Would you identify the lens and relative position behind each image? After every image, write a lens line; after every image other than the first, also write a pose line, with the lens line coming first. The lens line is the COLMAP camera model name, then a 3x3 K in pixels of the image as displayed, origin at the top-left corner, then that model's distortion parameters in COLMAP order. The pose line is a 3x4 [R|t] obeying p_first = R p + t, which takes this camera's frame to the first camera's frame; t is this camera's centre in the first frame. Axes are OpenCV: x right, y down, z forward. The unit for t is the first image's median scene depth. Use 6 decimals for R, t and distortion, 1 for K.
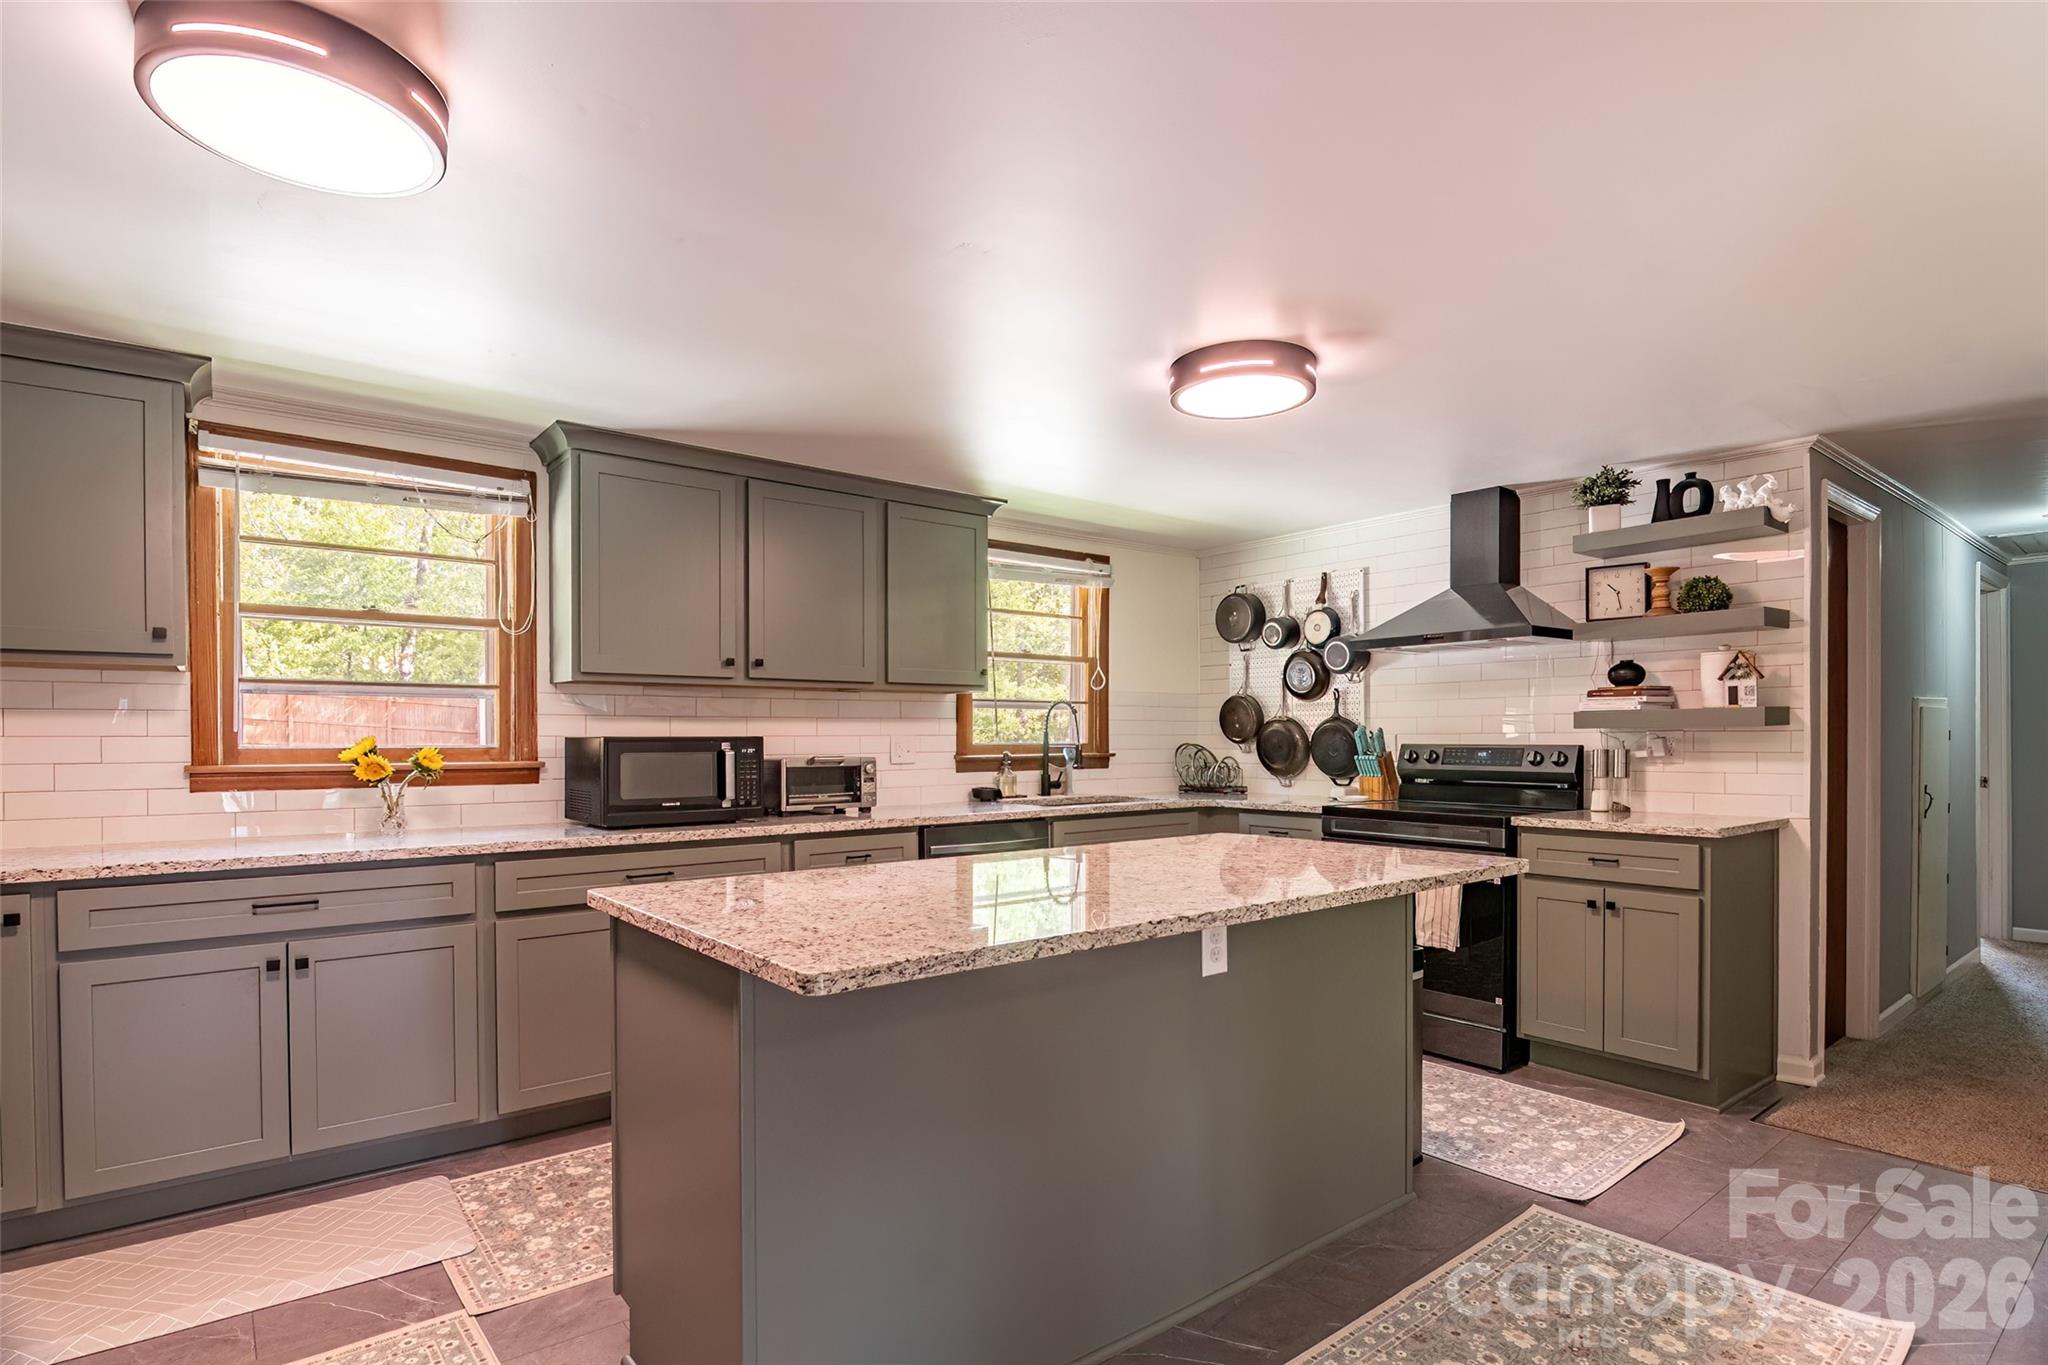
lens RADIAL K [[1040.9, 0, 1008.1], [0, 1040.9, 745.0], [0, 0, 1]] dist [-0.003018, -0.001518]
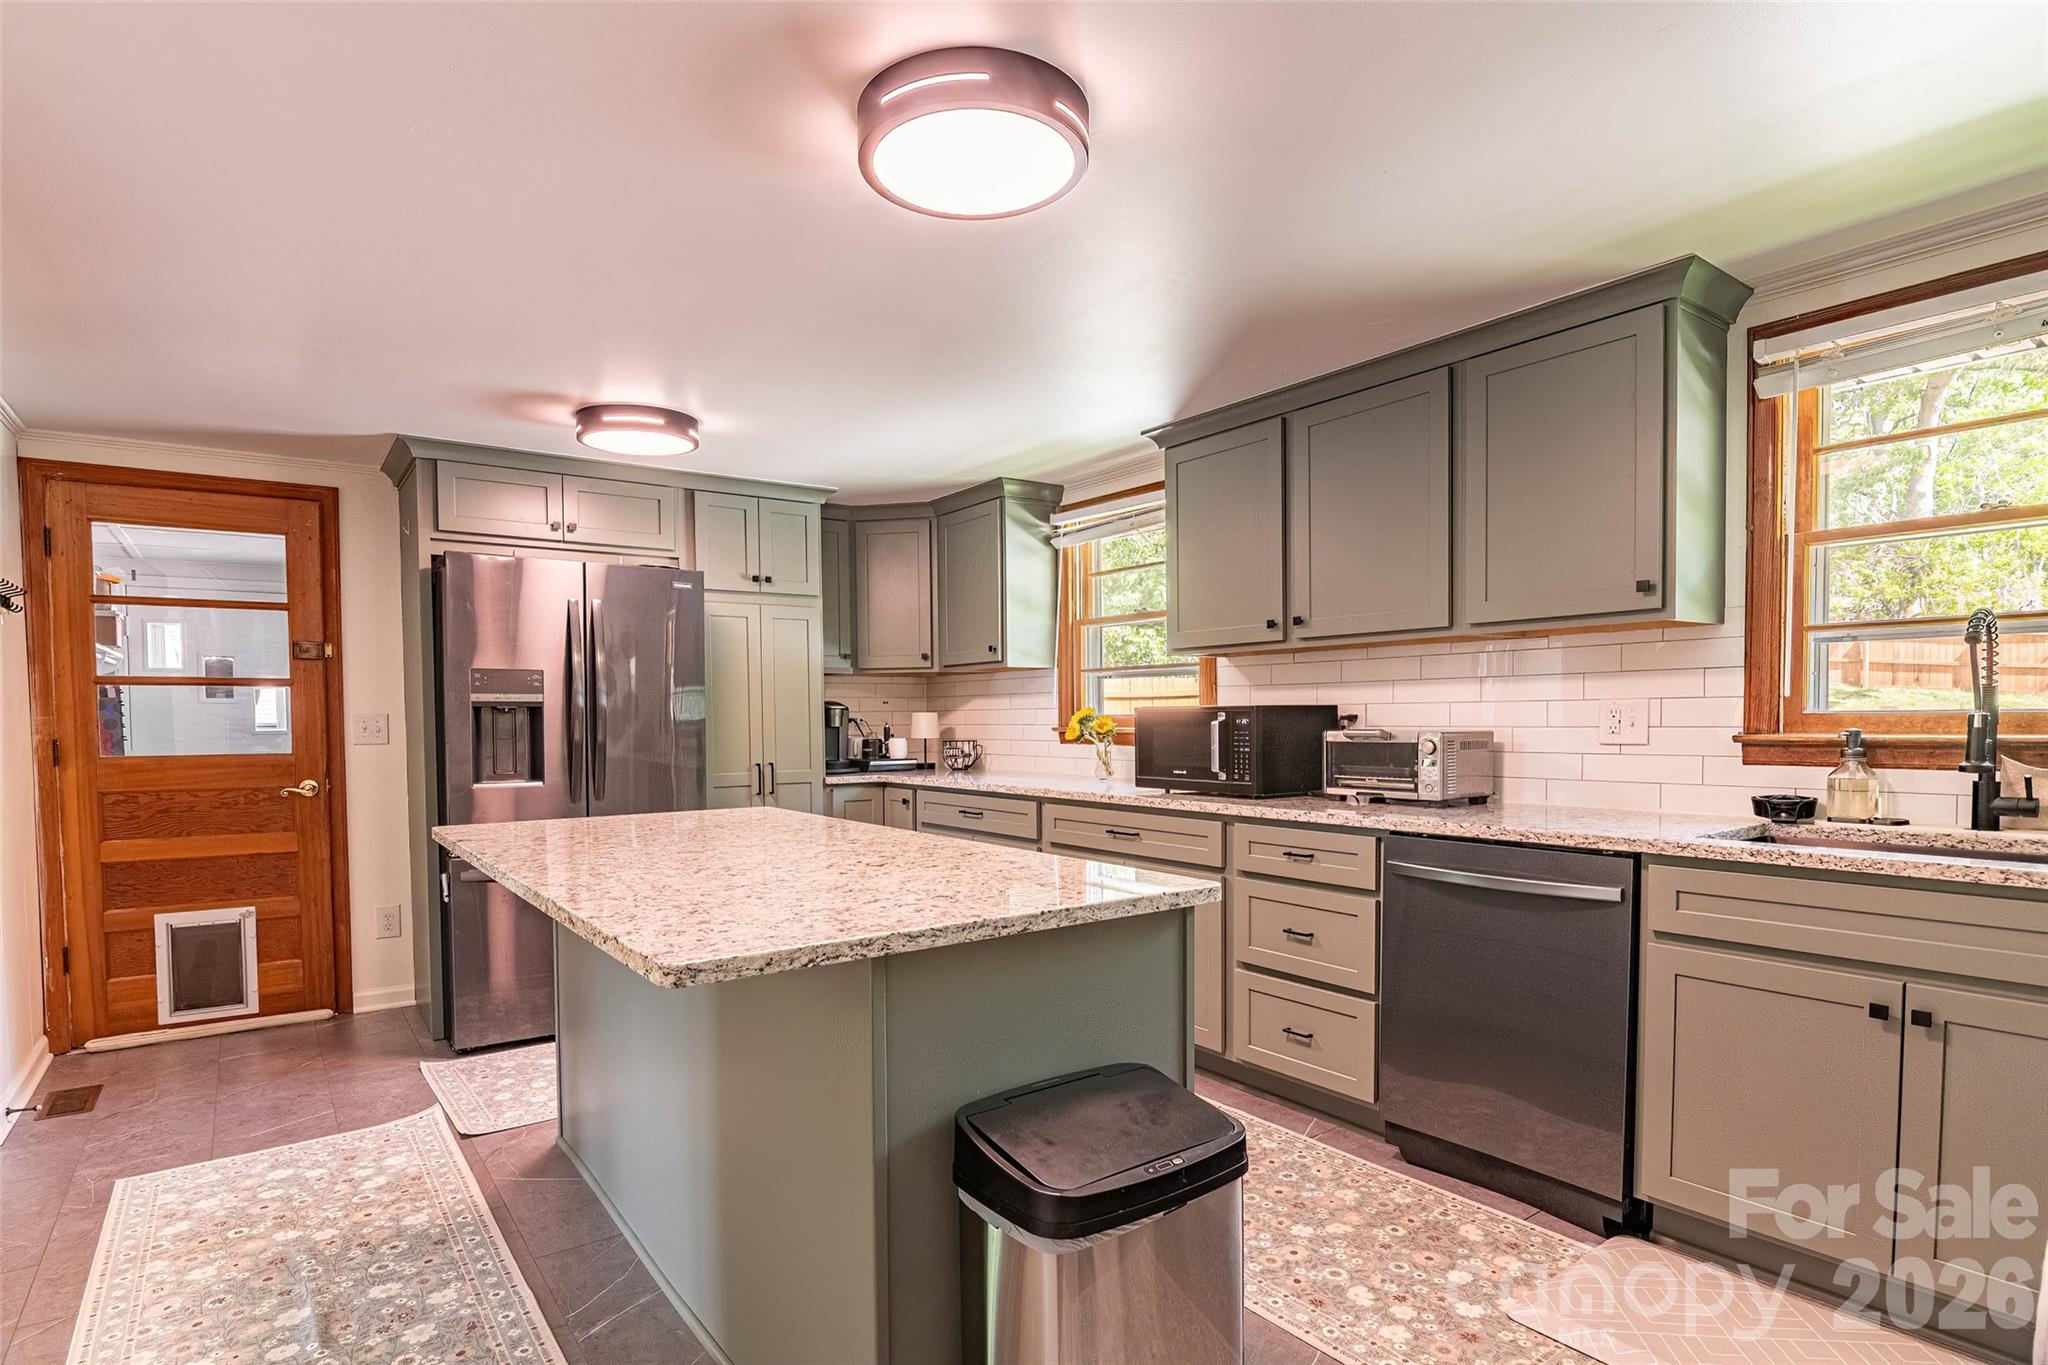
lens RADIAL K [[1040.9, 0, 1008.1], [0, 1040.9, 745.0], [0, 0, 1]] dist [-0.003018, -0.001518]
pose [[-0.040753, 0.033843, -0.998596, 0.621297], [0.003780, 0.999424, 0.033717, -0.005073], [0.999162, -0.002401, -0.040857, 0.749446]]
